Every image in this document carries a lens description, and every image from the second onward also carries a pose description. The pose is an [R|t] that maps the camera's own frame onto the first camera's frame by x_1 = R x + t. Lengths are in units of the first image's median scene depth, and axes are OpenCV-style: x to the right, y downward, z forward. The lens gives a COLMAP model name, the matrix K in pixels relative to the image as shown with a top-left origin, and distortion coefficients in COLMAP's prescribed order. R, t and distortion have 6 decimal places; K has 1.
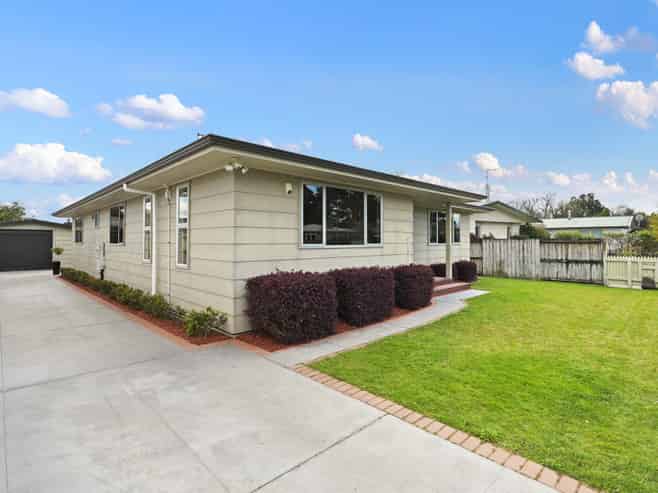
lens RADIAL K [[341.8, 0, 335.6], [0, 341.8, 233.8], [0, 0, 1]] dist [-0.003951, -0.001528]
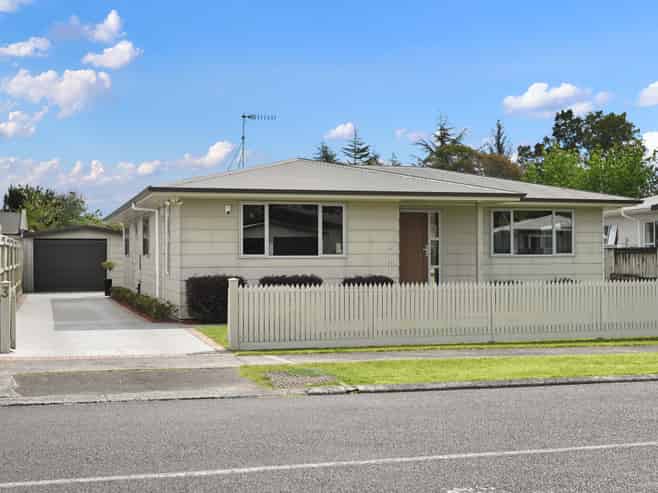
lens RADIAL K [[805.5, 0, 329.0], [0, 805.5, 247.6], [0, 0, 1]] dist [-0.011976, 0.000000]
pose [[0.899858, -0.005678, -0.436146, 1.117477], [0.012804, 0.999828, 0.013400, -0.022796], [0.435995, -0.017643, 0.899776, -1.118146]]
